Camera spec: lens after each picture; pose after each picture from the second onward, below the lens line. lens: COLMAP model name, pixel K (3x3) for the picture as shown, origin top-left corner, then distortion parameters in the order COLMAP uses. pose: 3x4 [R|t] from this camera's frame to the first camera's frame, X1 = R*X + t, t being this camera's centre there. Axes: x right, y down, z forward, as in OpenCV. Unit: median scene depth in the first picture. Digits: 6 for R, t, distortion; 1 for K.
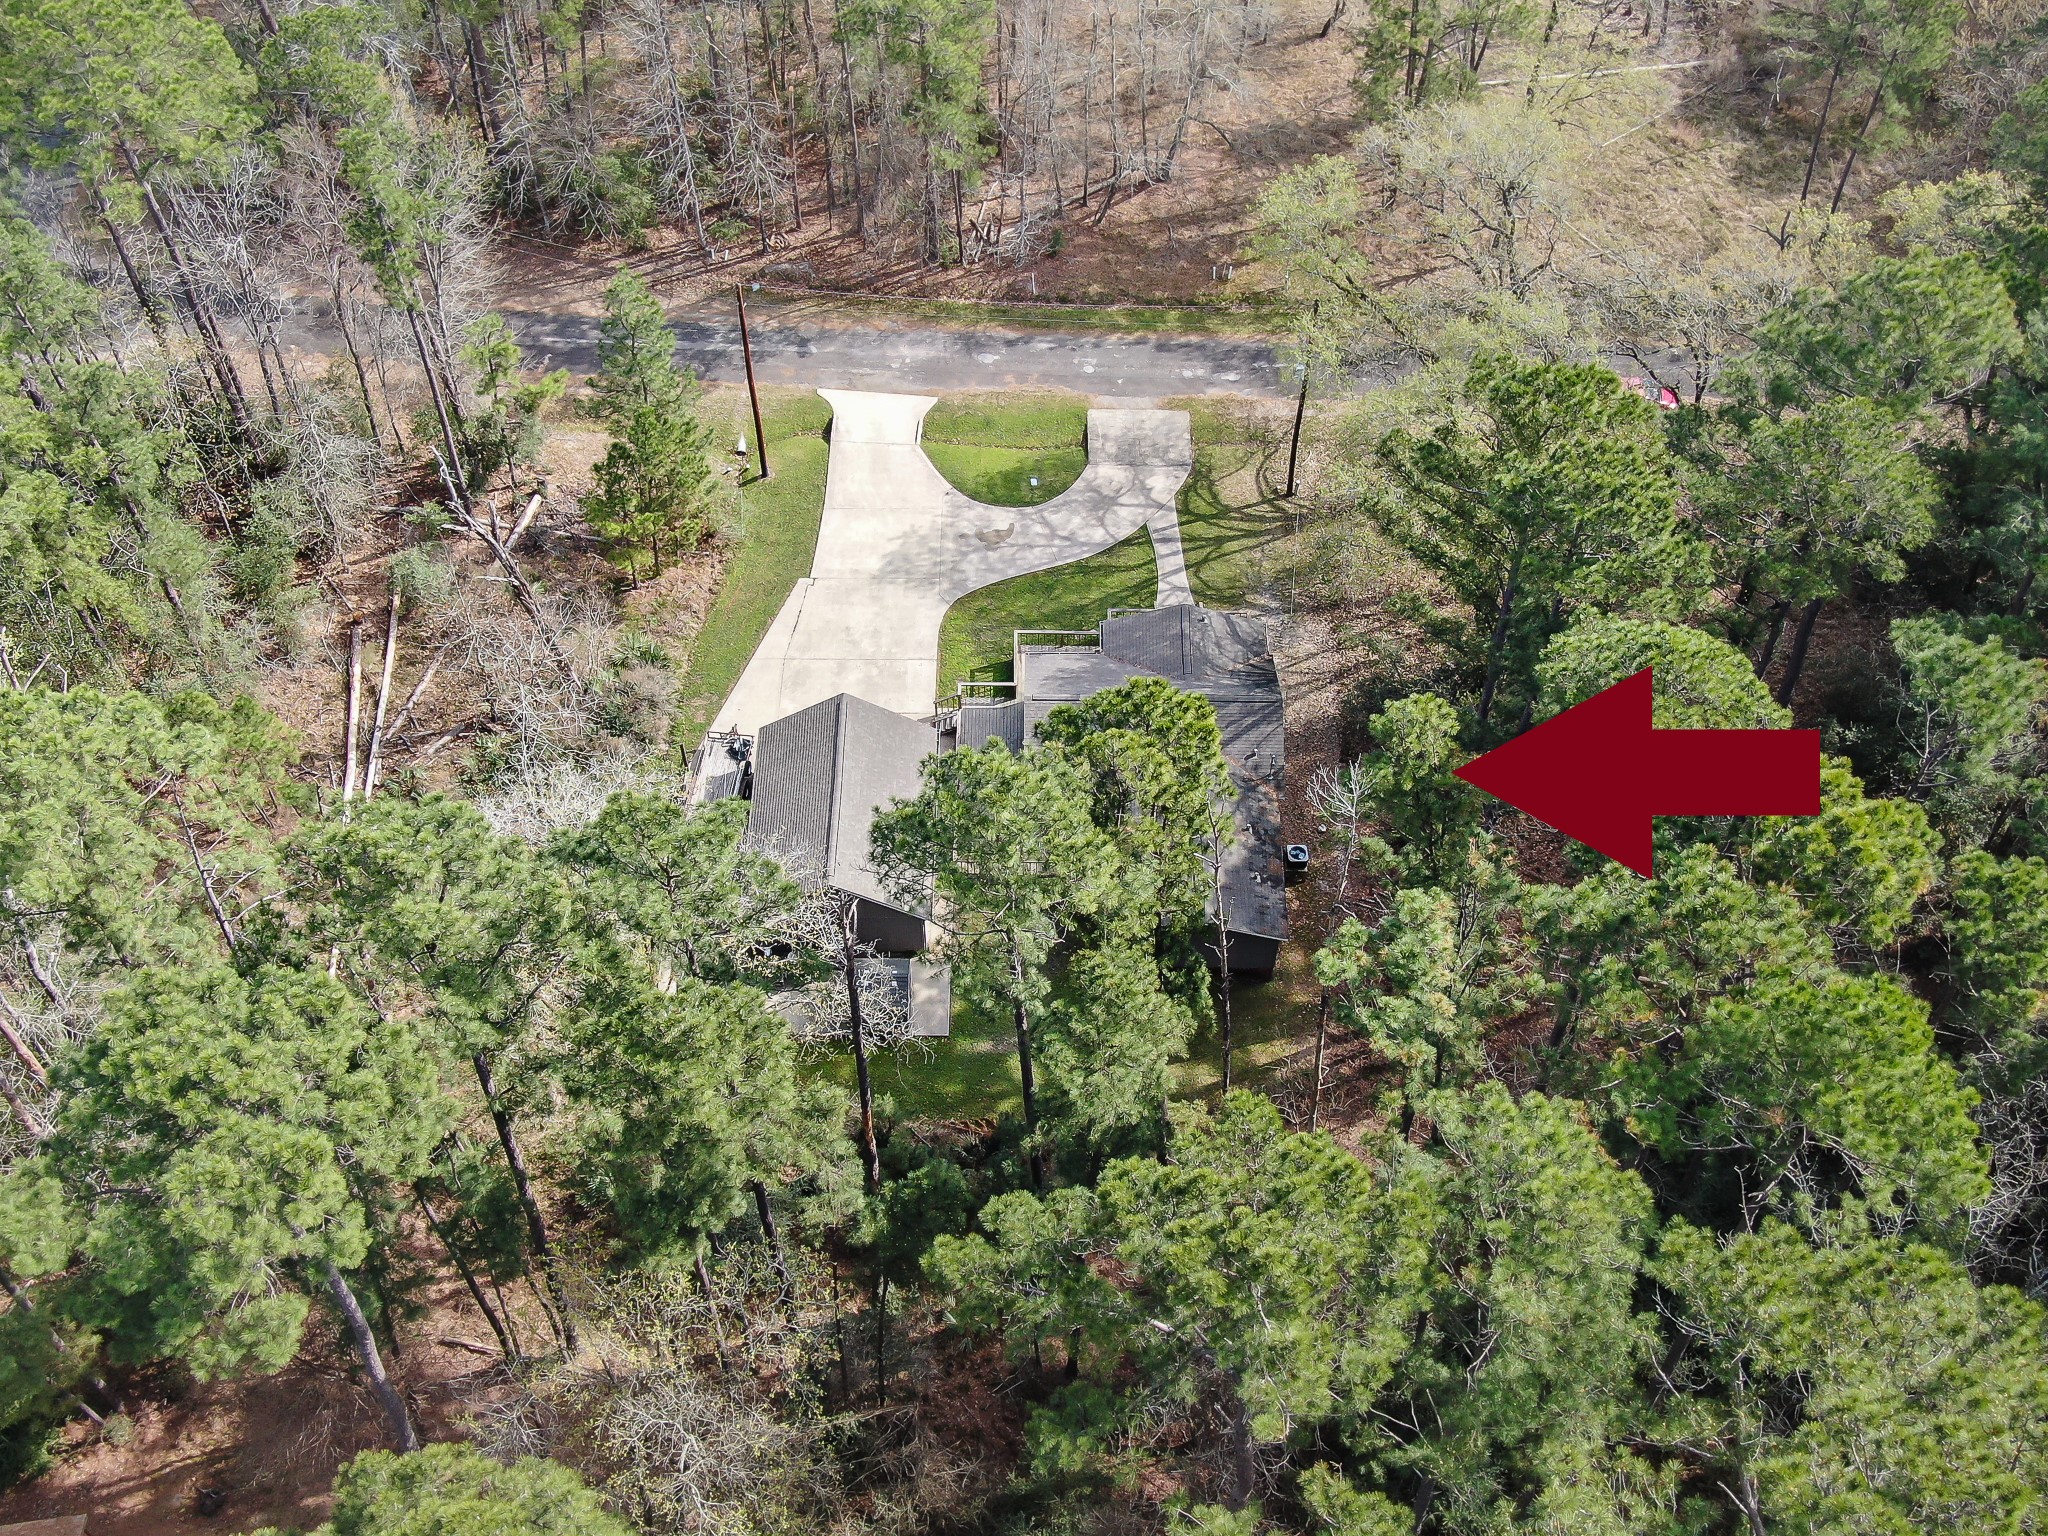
lens RADIAL K [[2116.2, 0, 1037.2], [0, 2116.2, 774.3], [0, 0, 1]] dist [-0.000001, 0.000000]
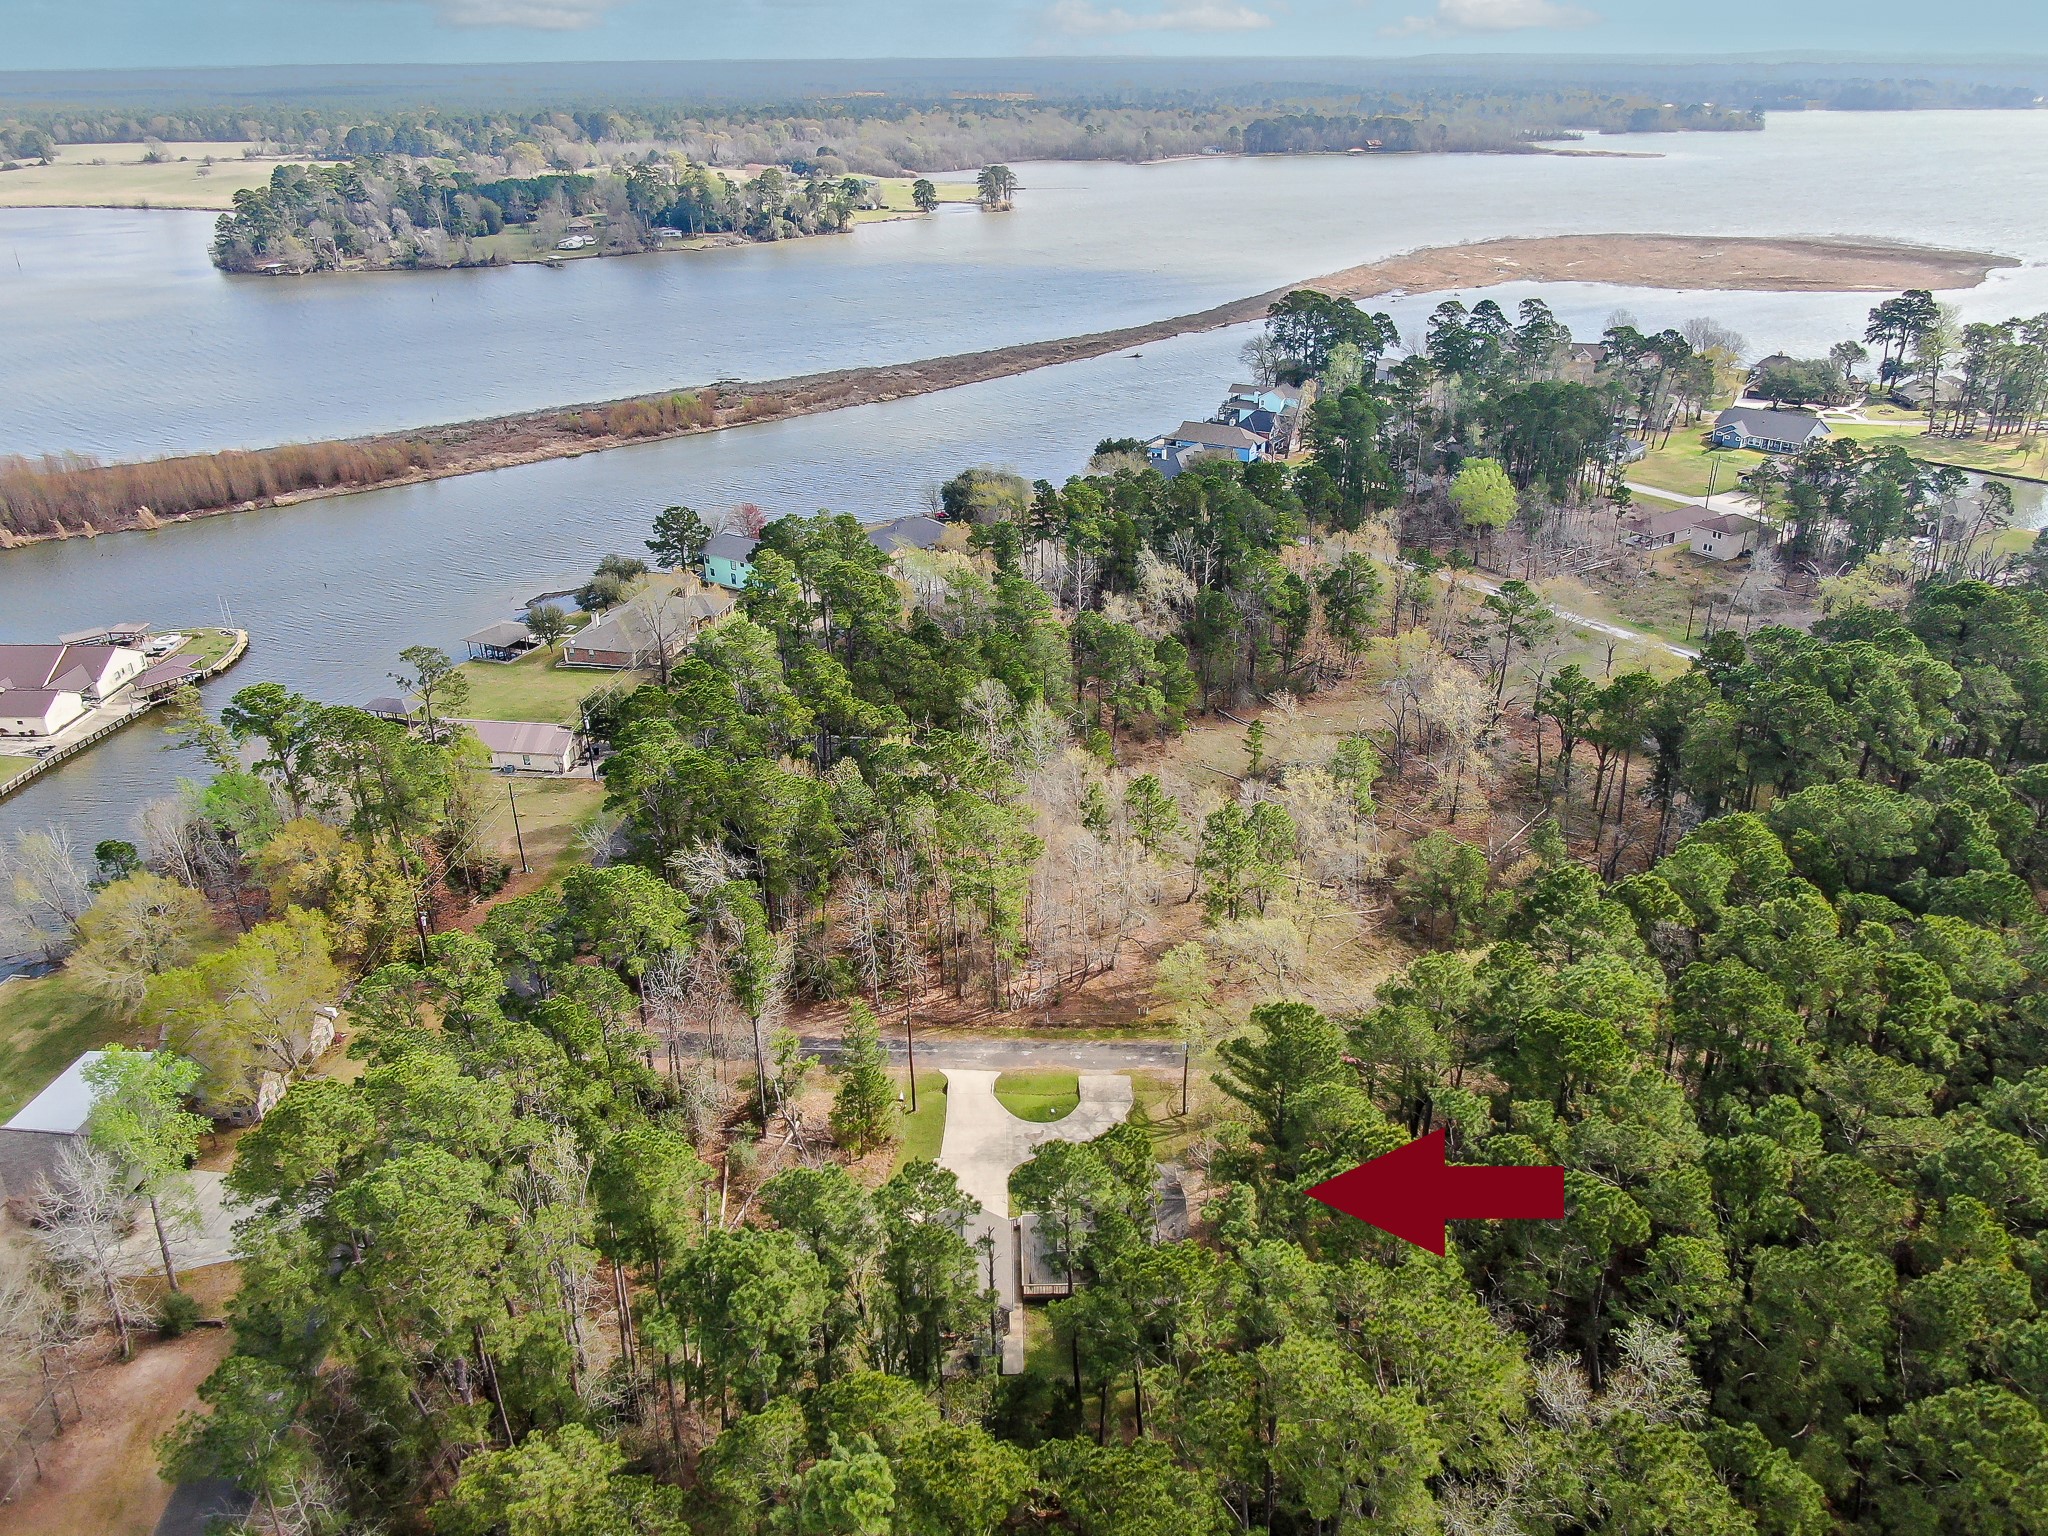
lens RADIAL K [[1603.5, 0, 1018.5], [0, 1603.5, 770.2], [0, 0, 1]] dist [-0.005694, -0.000633]
pose [[0.999788, -0.016998, 0.011595, -0.043227], [0.020372, 0.896982, -0.441598, 0.224843], [-0.002894, 0.441740, 0.897138, -0.448142]]
